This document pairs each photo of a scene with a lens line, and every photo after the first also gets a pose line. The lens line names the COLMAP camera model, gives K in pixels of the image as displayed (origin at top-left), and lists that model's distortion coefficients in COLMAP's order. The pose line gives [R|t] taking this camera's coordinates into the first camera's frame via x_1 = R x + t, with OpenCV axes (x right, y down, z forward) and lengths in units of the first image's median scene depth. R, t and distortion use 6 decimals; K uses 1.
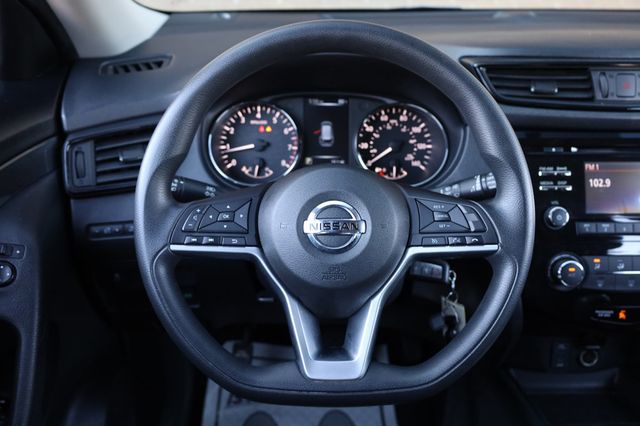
lens RADIAL K [[568.1, 0, 320.0], [0, 568.1, 213.0], [0, 0, 1]] dist [0.000782, -0.003230]
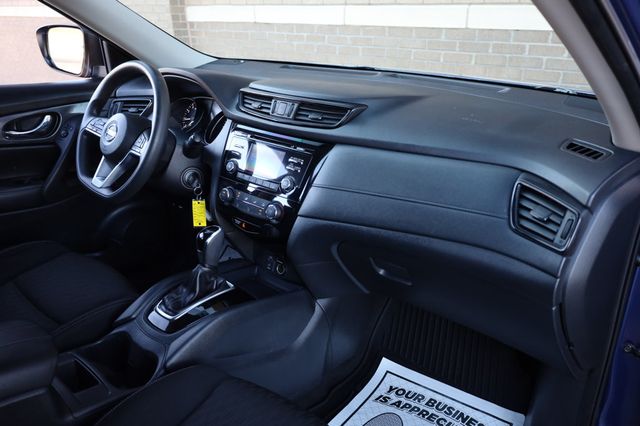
lens RADIAL K [[505.9, 0, 320.0], [0, 505.9, 213.0], [0, 0, 1]] dist [0.001985, -0.005610]
pose [[0.724388, 0.253469, -0.641105, 1.771750], [-0.291928, 0.955244, 0.047817, -0.014321], [0.624532, 0.152519, 0.765962, -0.138326]]
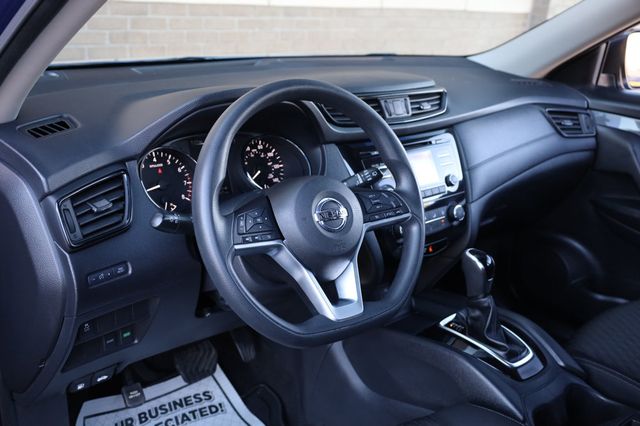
lens RADIAL K [[622.3, 0, 320.0], [0, 622.3, 213.0], [0, 0, 1]] dist [0.001052, -0.000015]
pose [[0.768151, -0.184107, 0.613228, -0.731662], [0.229202, 0.973365, 0.005123, 0.001937], [-0.597839, 0.136618, 0.789889, -0.193323]]
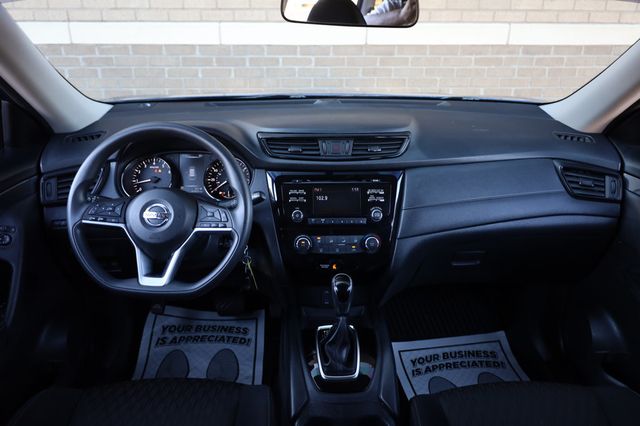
lens RADIAL K [[505.9, 0, 320.0], [0, 505.9, 213.0], [0, 0, 1]] dist [0.001985, -0.005610]
pose [[0.999911, -0.006292, 0.011786, 0.461103], [0.006972, 0.998261, -0.058534, 0.097370], [-0.011397, 0.058611, 0.998216, -0.701649]]
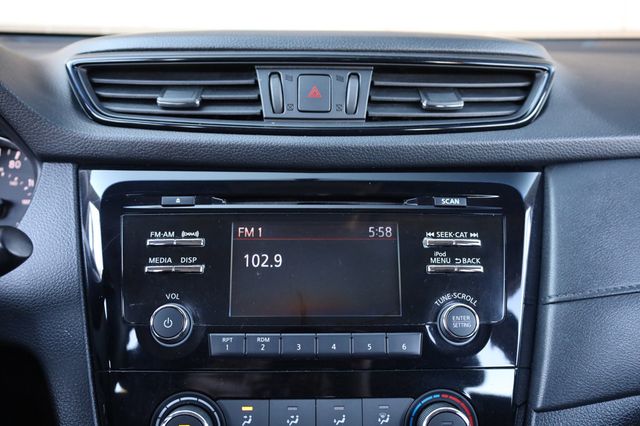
lens RADIAL K [[654.2, 0, 320.0], [0, 654.2, 213.0], [0, 0, 1]] dist [-0.008110, -0.005333]
pose [[0.999954, 0.000138, 0.009557, 0.535962], [0.001770, 0.979916, -0.199403, 0.027420], [-0.009393, 0.199410, 0.979871, 0.371027]]
